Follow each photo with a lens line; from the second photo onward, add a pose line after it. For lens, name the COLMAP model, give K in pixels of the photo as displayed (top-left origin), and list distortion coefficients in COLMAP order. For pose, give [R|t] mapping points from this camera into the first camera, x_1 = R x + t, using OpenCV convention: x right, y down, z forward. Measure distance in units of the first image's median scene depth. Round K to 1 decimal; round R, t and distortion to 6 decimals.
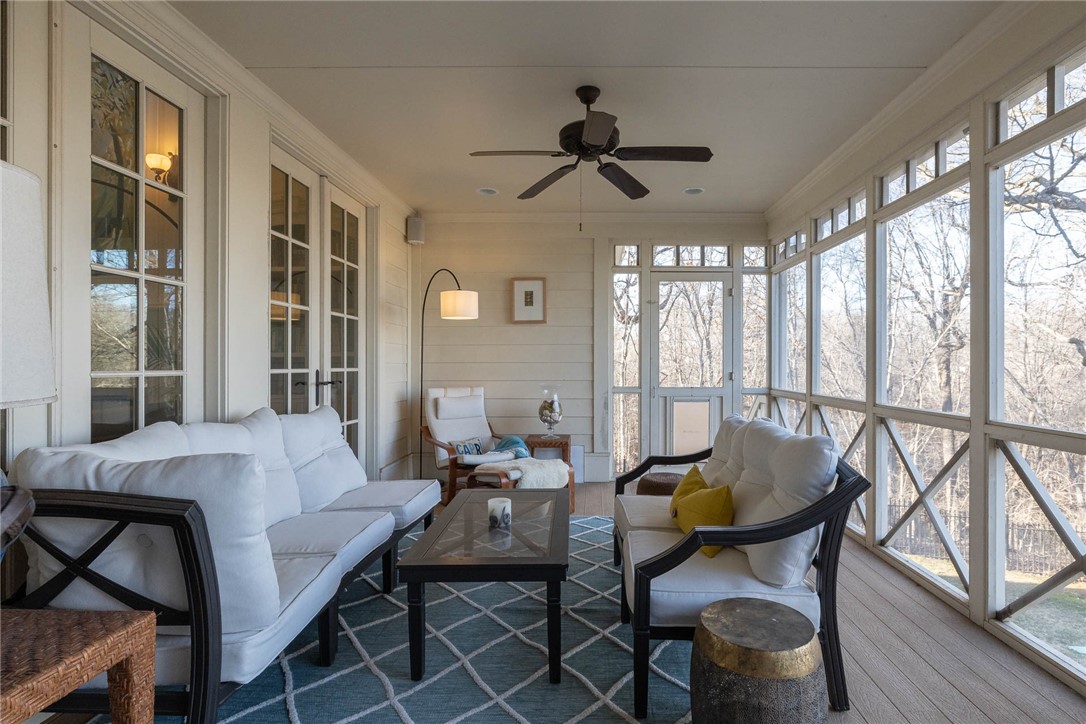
lens RADIAL K [[518.5, 0, 593.9], [0, 518.5, 369.1], [0, 0, 1]] dist [-0.005149, -0.000104]
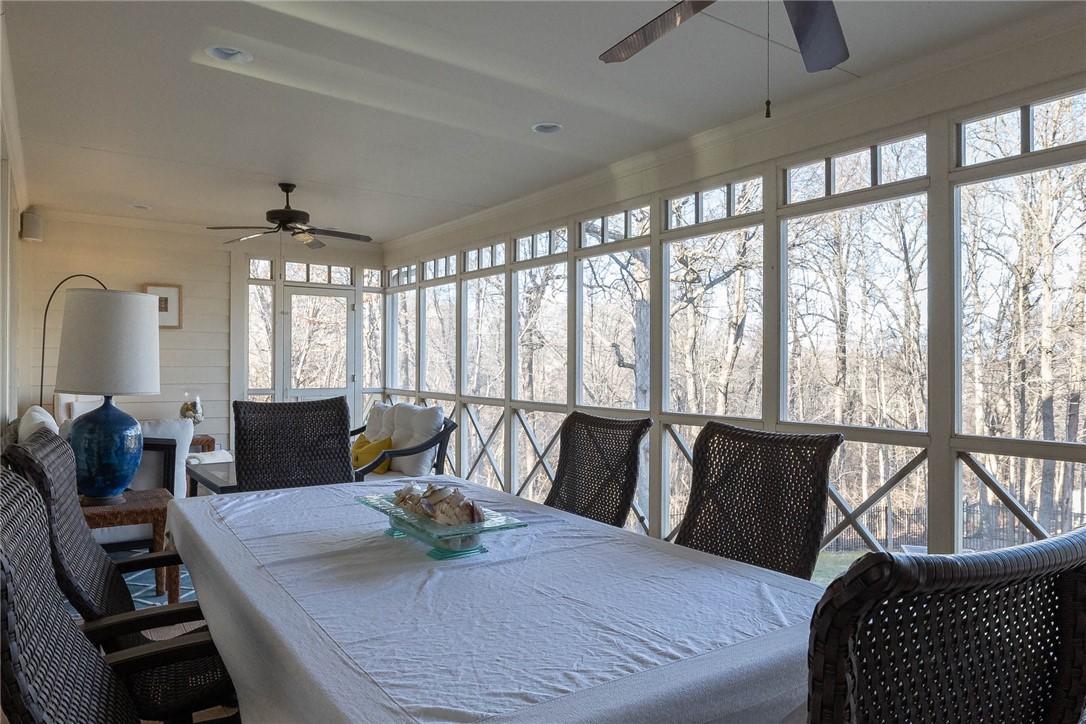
lens RADIAL K [[703.3, 0, 540.0], [0, 703.3, 362.9], [0, 0, 1]] dist [-0.011288, -0.000838]
pose [[0.822457, 0.003359, 0.568818, -0.317140], [0.000921, 0.999973, -0.007237, -0.010009], [-0.568827, 0.006476, 0.822432, -0.598695]]
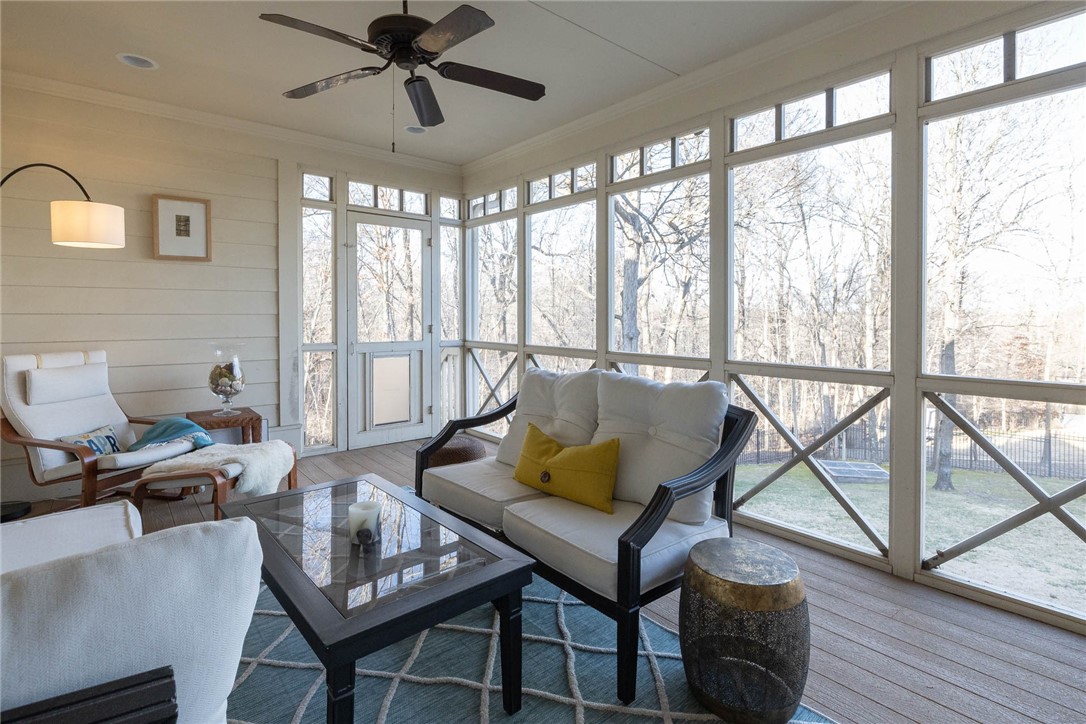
lens RADIAL K [[518.5, 0, 529.1], [0, 518.5, 324.8], [0, 0, 1]] dist [-0.005149, -0.000104]
pose [[0.777049, -0.009983, 0.629361, -0.216151], [0.004955, 0.999940, 0.009743, -0.002611], [-0.629420, -0.004452, 0.777052, 0.139300]]
